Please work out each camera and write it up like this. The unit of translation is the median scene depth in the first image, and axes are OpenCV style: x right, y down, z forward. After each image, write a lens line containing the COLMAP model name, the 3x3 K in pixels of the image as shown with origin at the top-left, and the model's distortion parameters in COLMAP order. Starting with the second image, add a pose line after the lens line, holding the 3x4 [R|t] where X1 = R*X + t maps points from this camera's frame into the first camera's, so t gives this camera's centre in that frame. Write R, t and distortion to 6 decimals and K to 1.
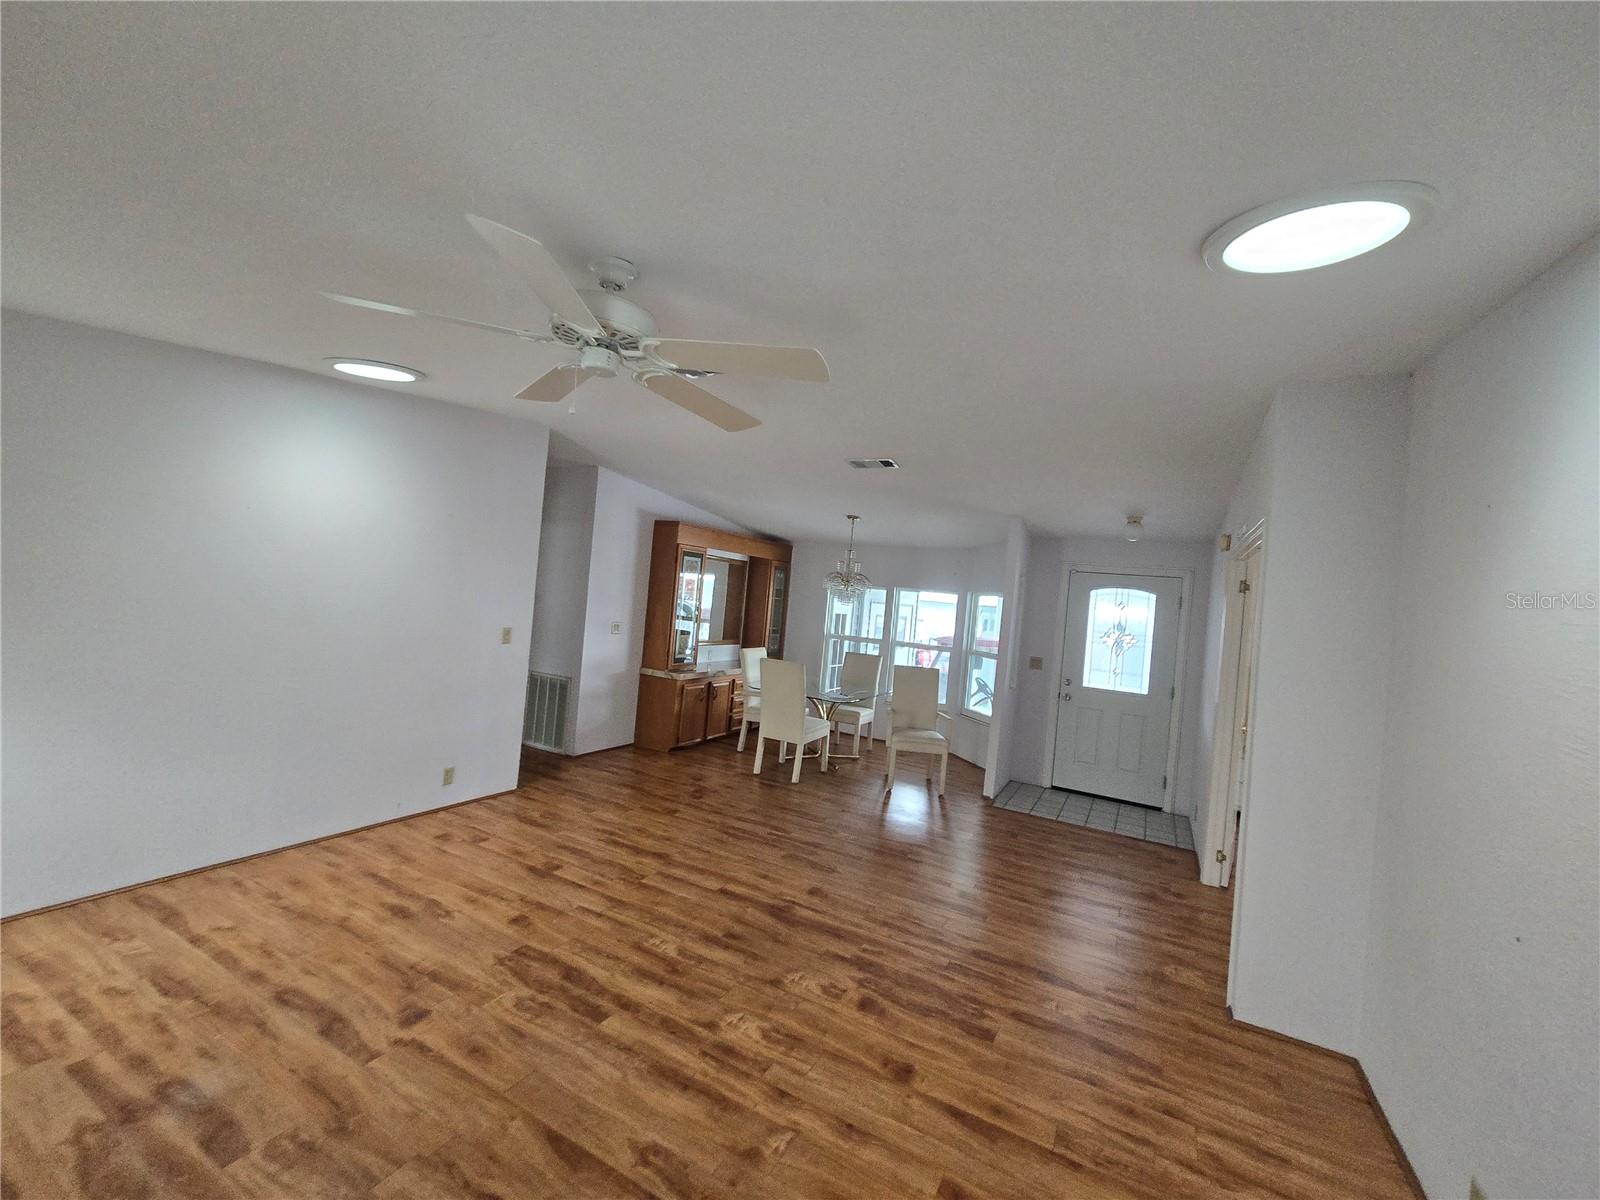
lens RADIAL K [[657.6, 0, 806.2], [0, 657.6, 594.7], [0, 0, 1]] dist [-0.003042, 0.002655]
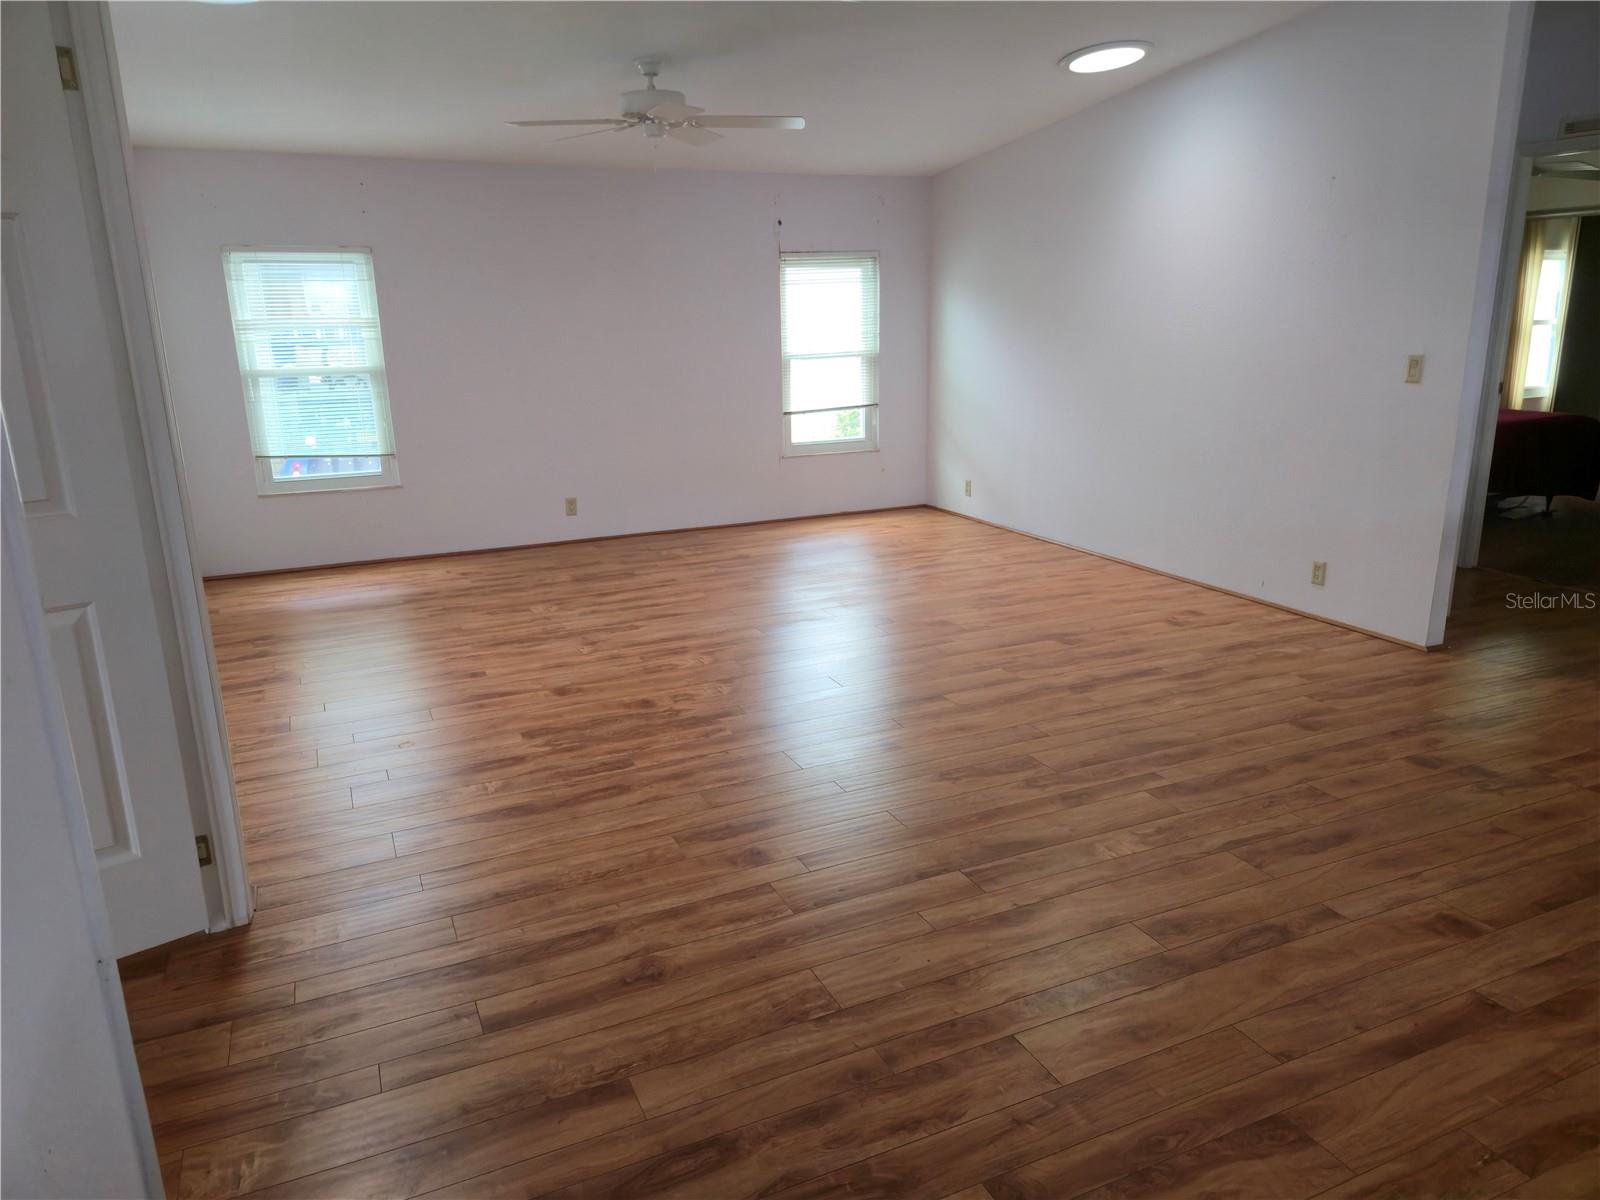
lens RADIAL K [[1062.8, 0, 800.0], [0, 1062.8, 600.0], [0, 0, 1]] dist [0.080744, -0.077730]
pose [[-0.610742, 0.134167, -0.780380, 1.054054], [-0.030166, 0.980883, 0.192247, 0.155204], [0.791254, 0.140954, -0.595020, 1.913555]]
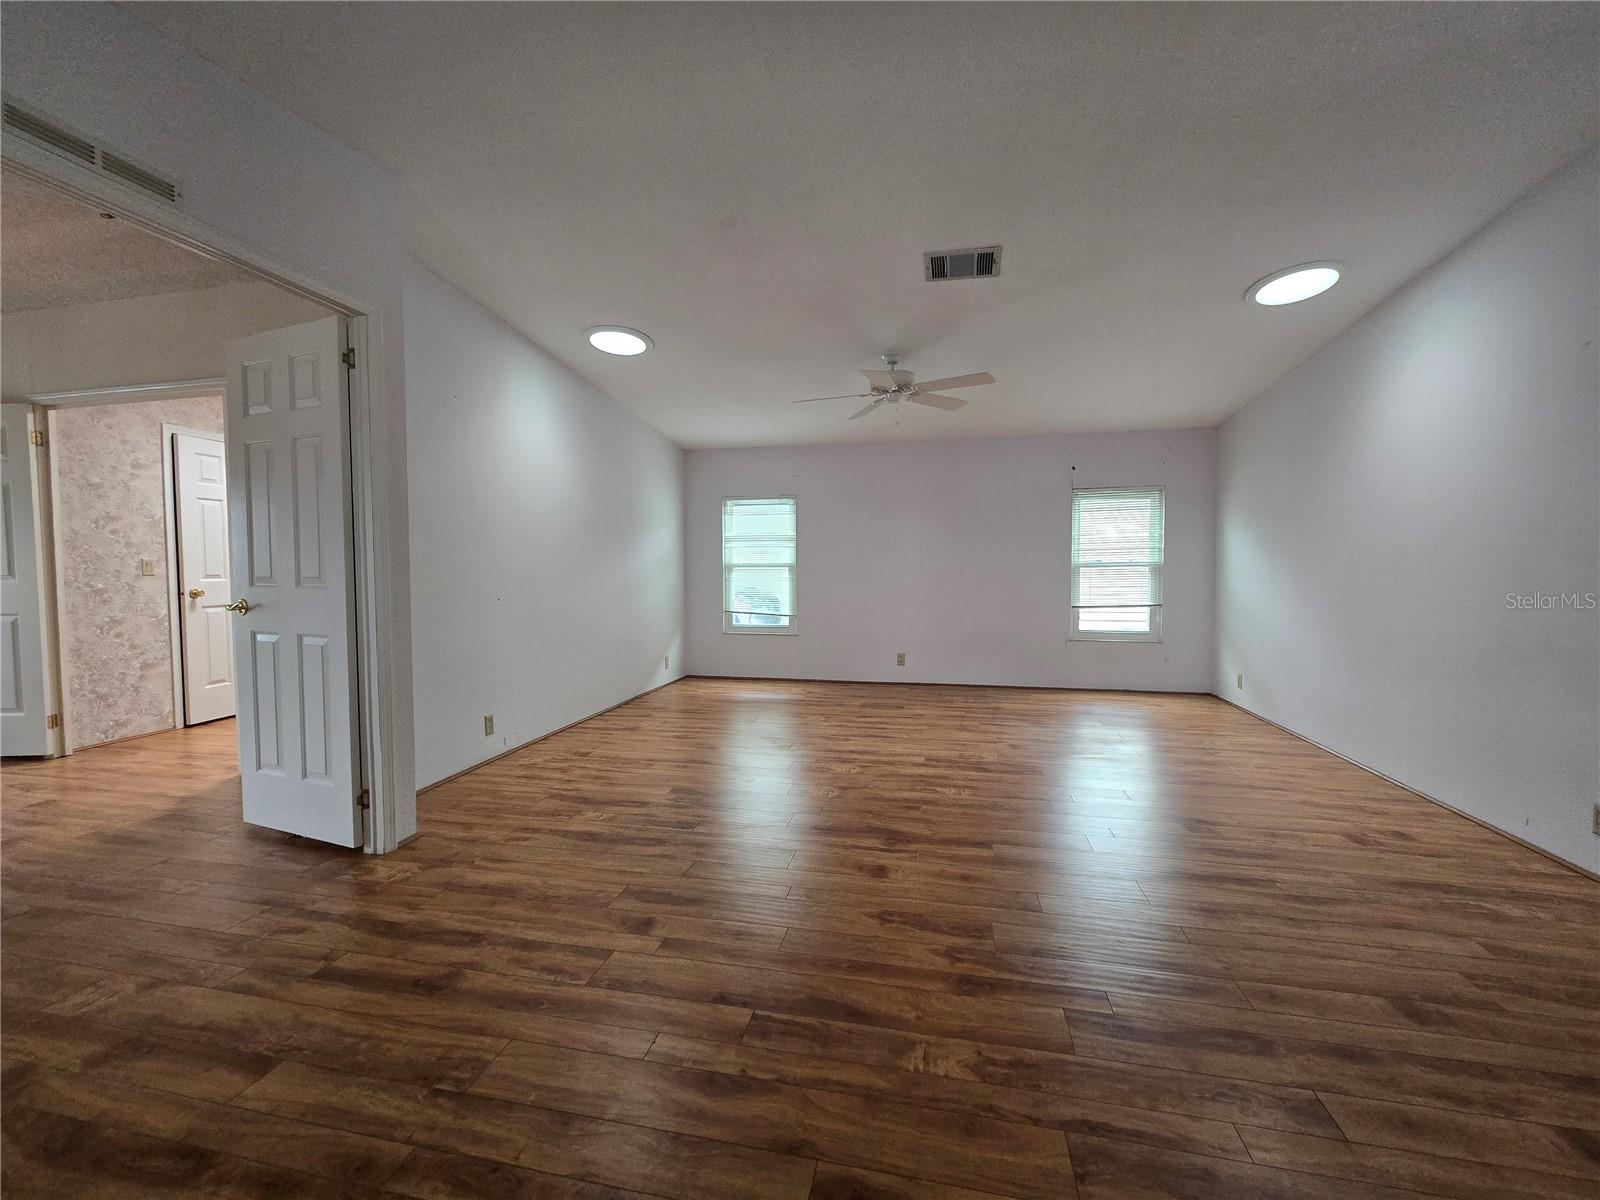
lens RADIAL K [[657.6, 0, 806.2], [0, 657.6, 594.7], [0, 0, 1]] dist [-0.003042, 0.002655]
pose [[-0.957682, -0.072339, -0.278591, 0.368272], [-0.079591, 0.996718, 0.014792, 0.208264], [0.276606, 0.036339, -0.960296, 2.035240]]
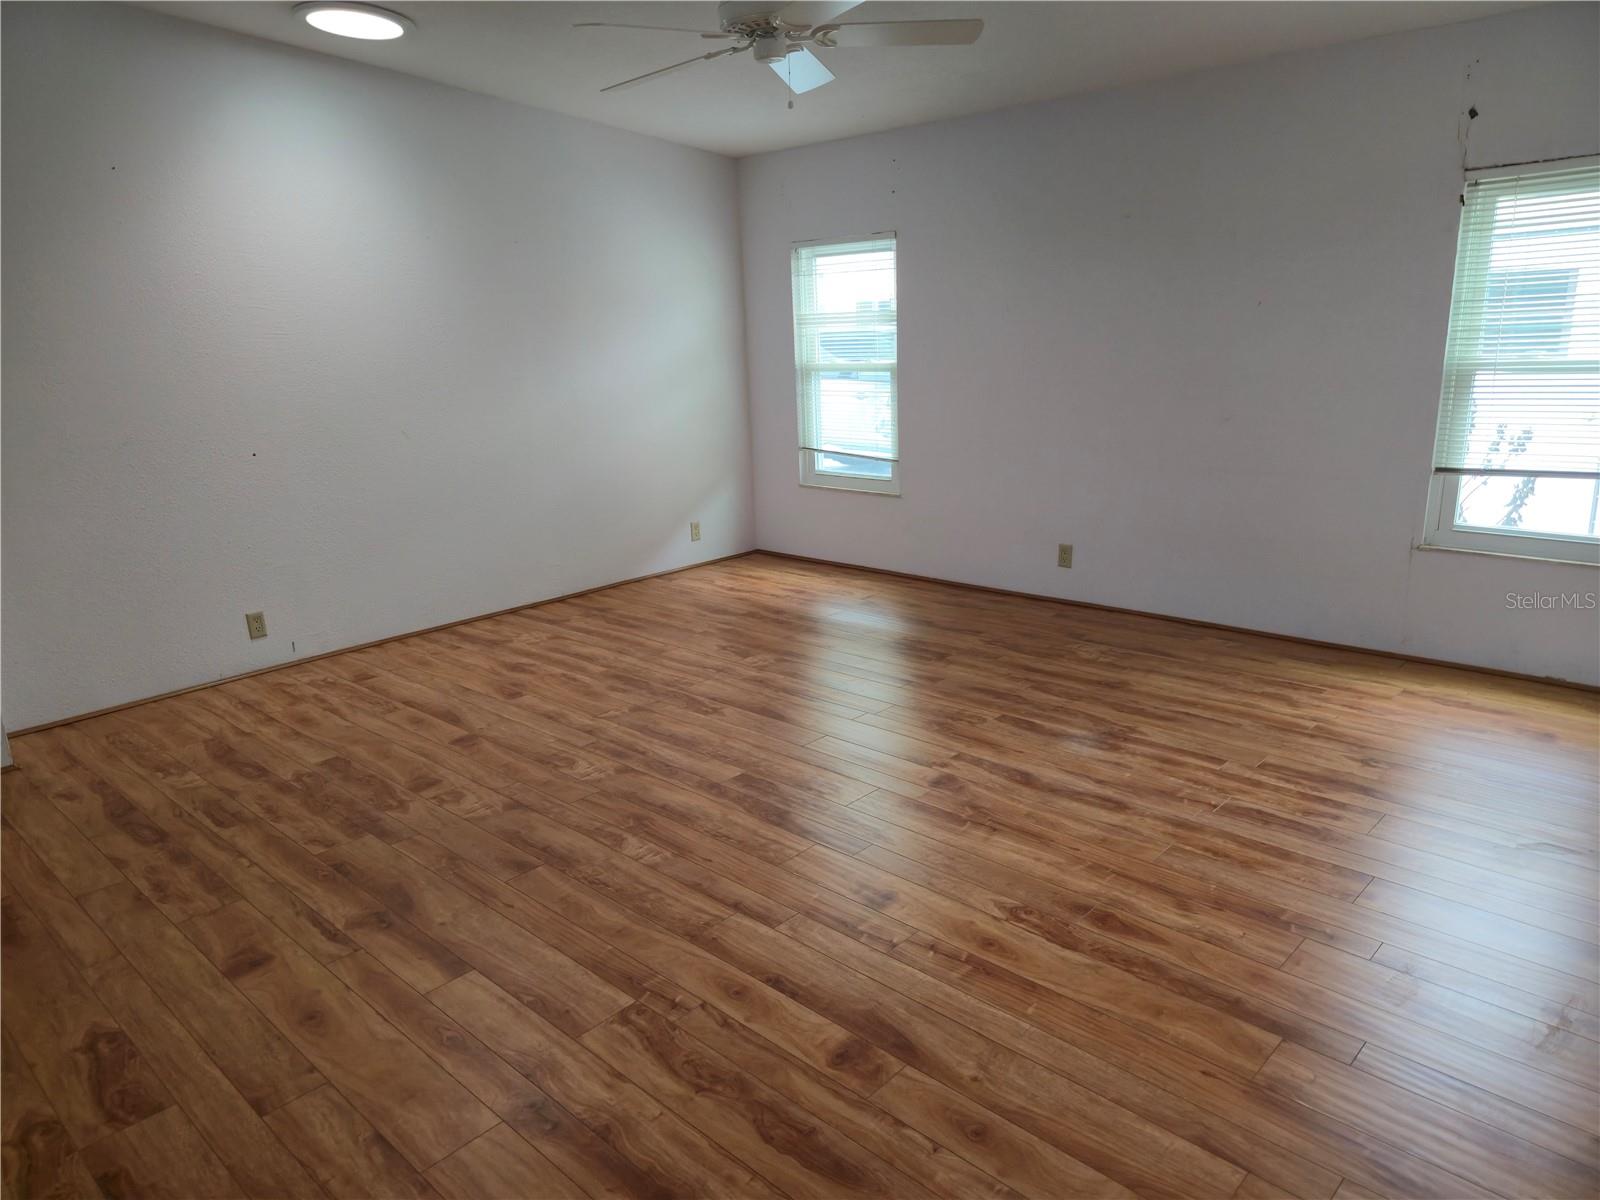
lens RADIAL K [[1085.6, 0, 802.0], [0, 1085.6, 595.7], [0, 0, 1]] dist [0.087994, -0.083089]
pose [[-0.961816, -0.115554, 0.248106, -0.604201], [-0.047335, 0.963073, 0.265048, 0.020861], [-0.269571, 0.243183, -0.931769, 1.902396]]
